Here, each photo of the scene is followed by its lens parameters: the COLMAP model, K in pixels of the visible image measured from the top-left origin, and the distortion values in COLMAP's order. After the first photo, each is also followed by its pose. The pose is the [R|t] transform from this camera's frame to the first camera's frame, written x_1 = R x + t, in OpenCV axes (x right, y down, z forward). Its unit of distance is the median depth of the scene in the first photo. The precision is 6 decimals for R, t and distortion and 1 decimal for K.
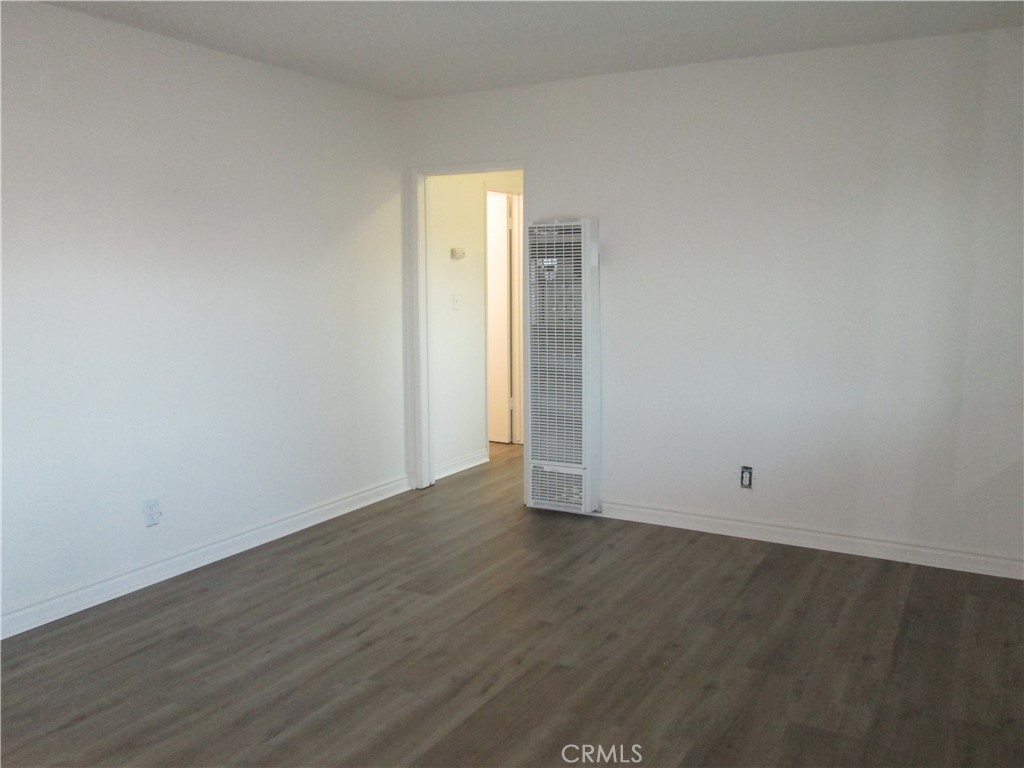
lens RADIAL K [[855.9, 0, 517.0], [0, 855.9, 386.5], [0, 0, 1]] dist [-0.043610, 0.008997]
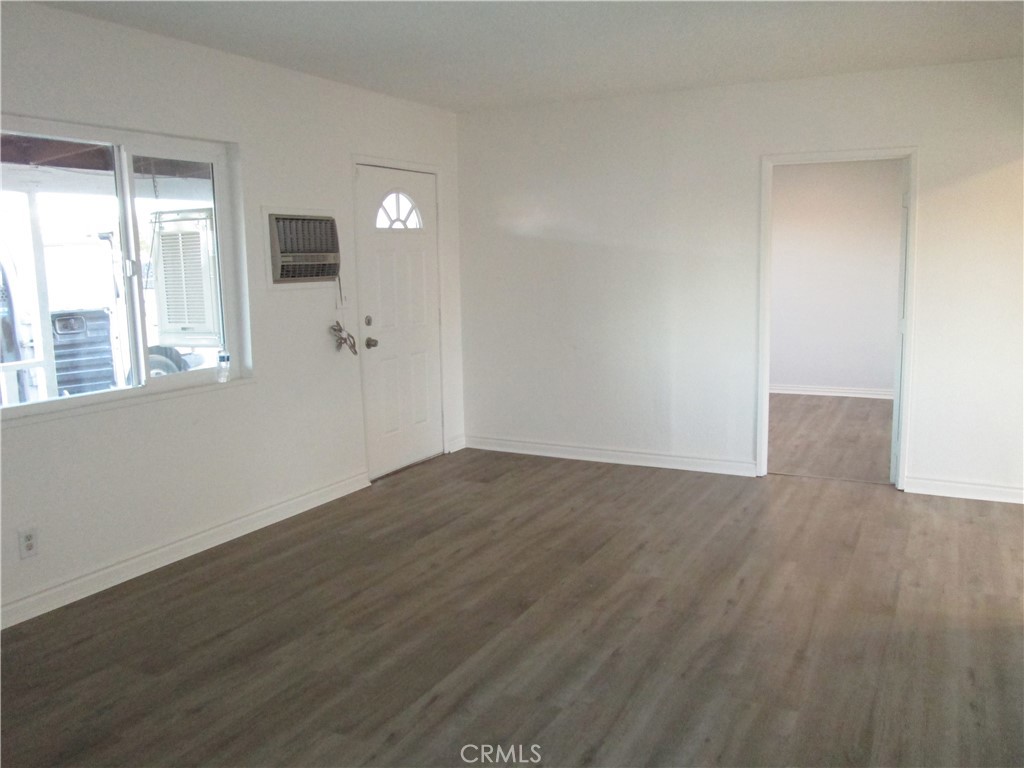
lens RADIAL K [[855.9, 0, 517.0], [0, 855.9, 386.5], [0, 0, 1]] dist [-0.043610, 0.008997]
pose [[-0.998917, 0.024164, -0.039761, -0.087626], [0.011958, 0.959189, 0.282512, -0.217202], [0.044965, 0.281730, -0.958439, 1.564088]]
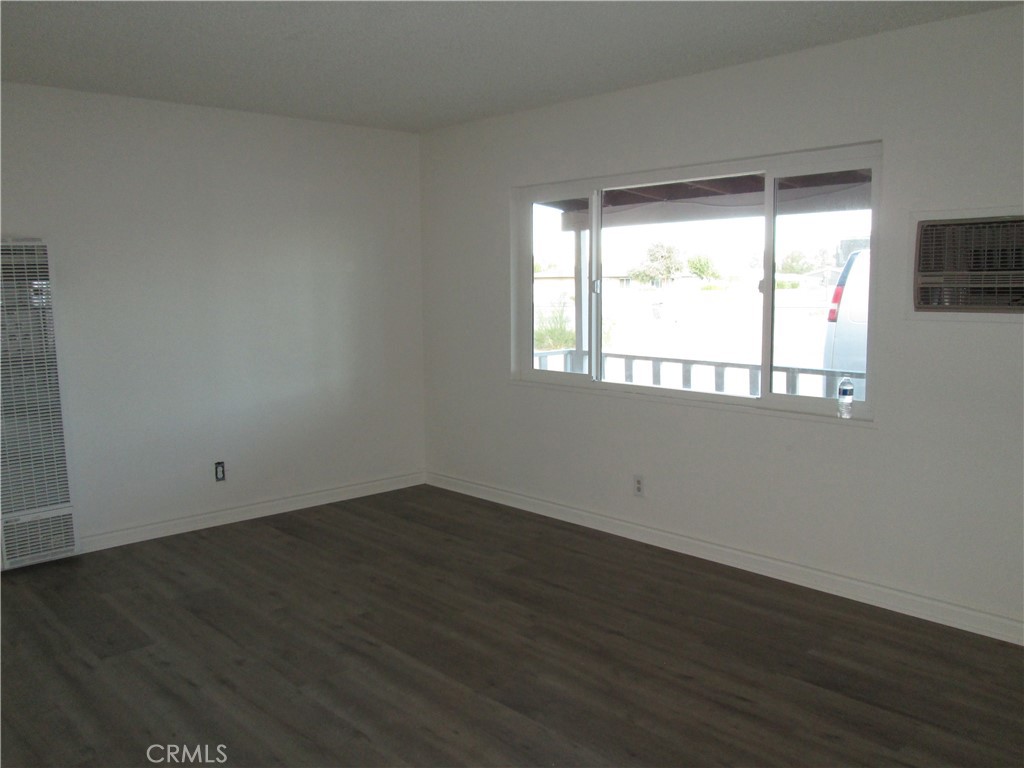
lens RADIAL K [[855.9, 0, 517.0], [0, 855.9, 386.5], [0, 0, 1]] dist [-0.043610, 0.008997]
pose [[0.299809, -0.117824, 0.946695, -0.907666], [0.139062, 0.987142, 0.078818, -0.054199], [-0.943809, 0.108019, 0.312339, 0.341355]]
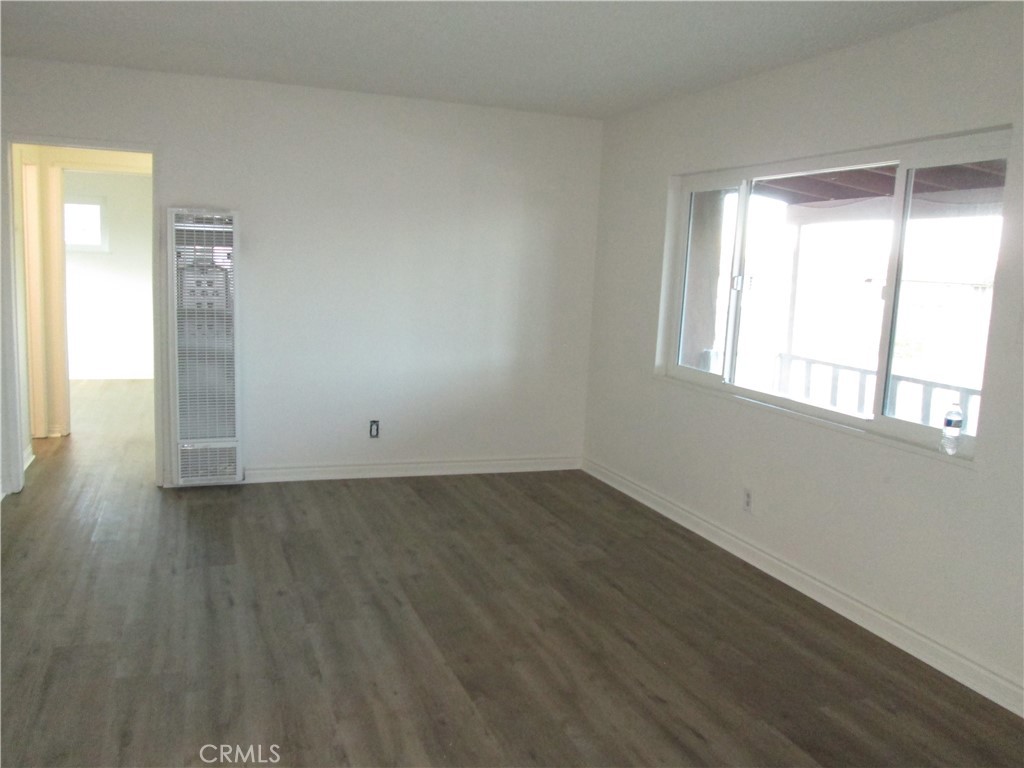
lens RADIAL K [[855.9, 0, 517.0], [0, 855.9, 386.5], [0, 0, 1]] dist [-0.043610, 0.008997]
pose [[0.636319, -0.077358, 0.767538, -0.746004], [0.055953, 0.996967, 0.054094, -0.016705], [-0.769394, 0.008525, 0.638717, 0.046352]]
